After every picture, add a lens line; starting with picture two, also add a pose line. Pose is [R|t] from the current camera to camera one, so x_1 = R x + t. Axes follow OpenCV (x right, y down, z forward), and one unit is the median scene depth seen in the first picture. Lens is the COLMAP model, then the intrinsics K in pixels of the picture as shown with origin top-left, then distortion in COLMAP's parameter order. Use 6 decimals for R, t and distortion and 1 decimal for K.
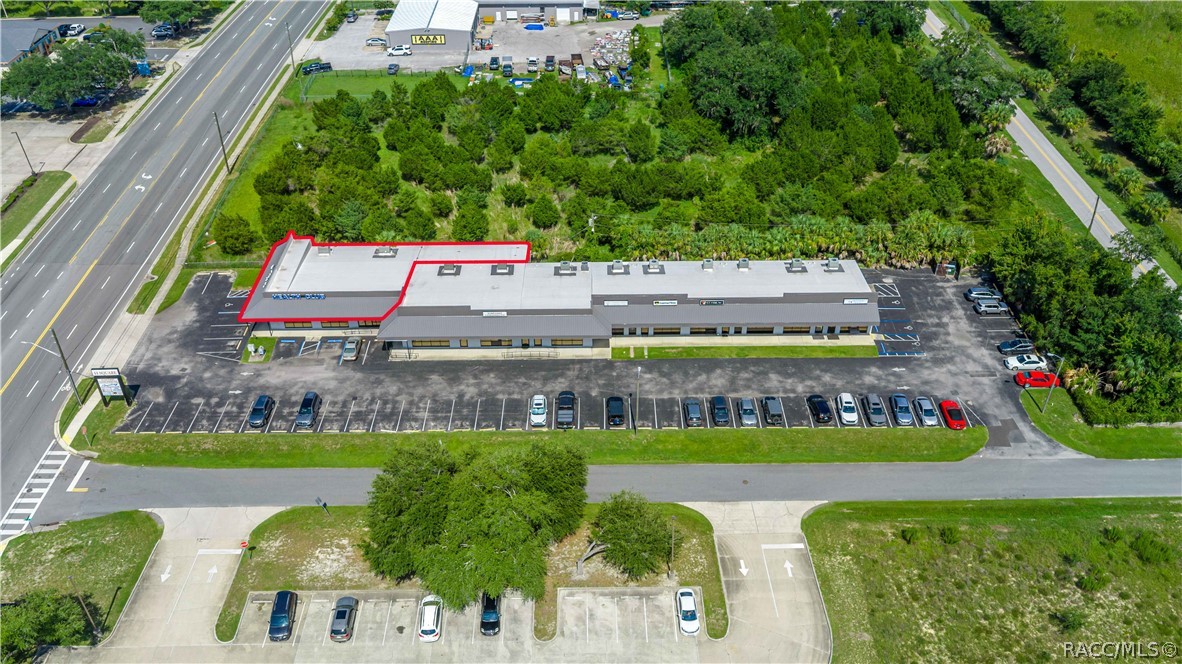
lens RADIAL K [[978.7, 0, 591.0], [0, 978.7, 332.0], [0, 0, 1]] dist [0.030234, -0.067330]
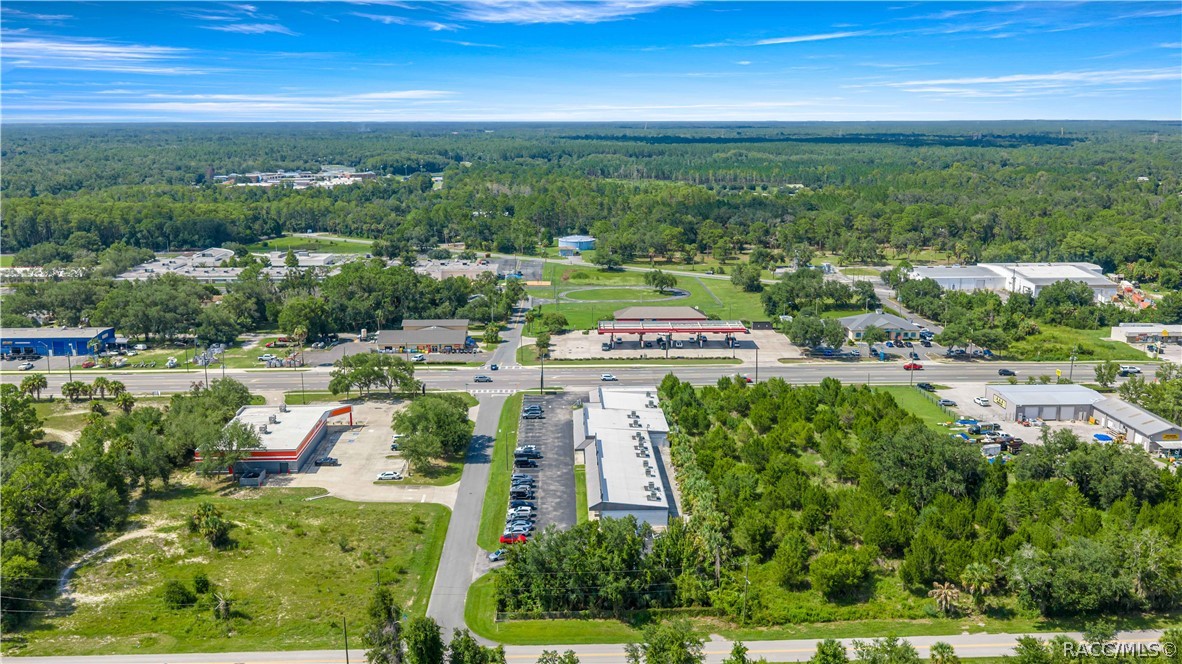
lens RADIAL K [[978.7, 0, 591.0], [0, 978.7, 332.0], [0, 0, 1]] dist [0.030234, -0.067330]
pose [[0.022605, 0.219925, -0.975255, 1.660269], [-0.584378, 0.794406, 0.165597, -0.466613], [0.811167, 0.566174, 0.146476, 0.634104]]
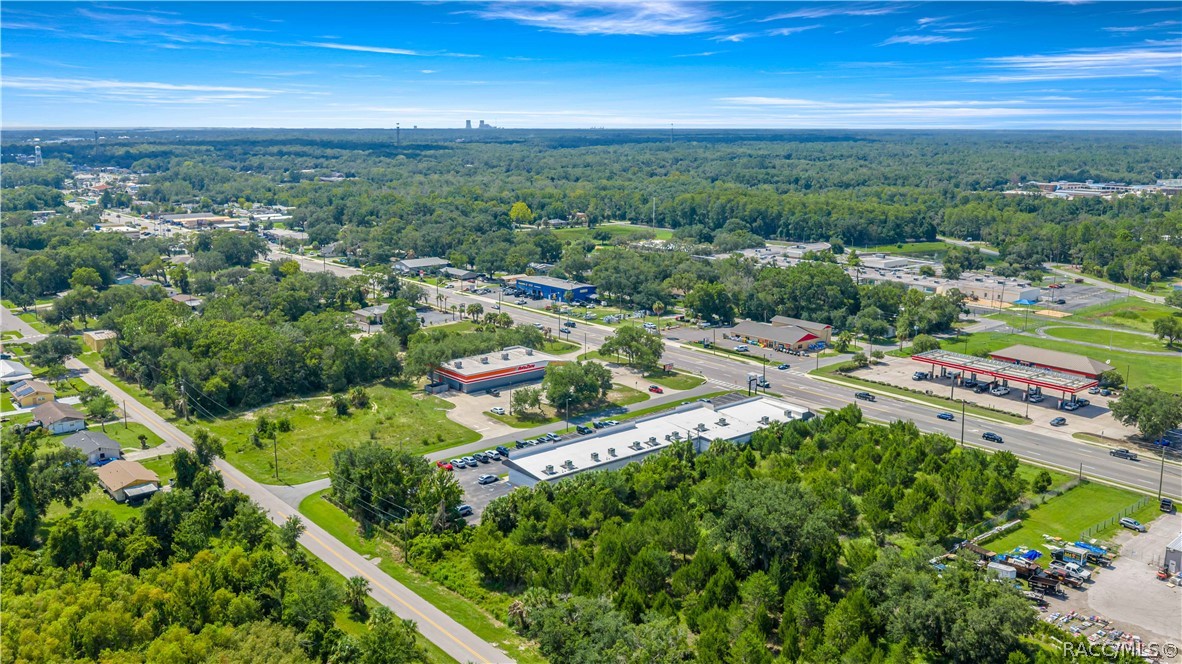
lens RADIAL K [[978.7, 0, 591.0], [0, 978.7, 332.0], [0, 0, 1]] dist [0.030234, -0.067330]
pose [[-0.769367, 0.136497, -0.624054, 1.189490], [-0.373023, 0.697055, 0.612346, -1.248961], [0.518584, 0.703905, -0.485374, 1.729584]]
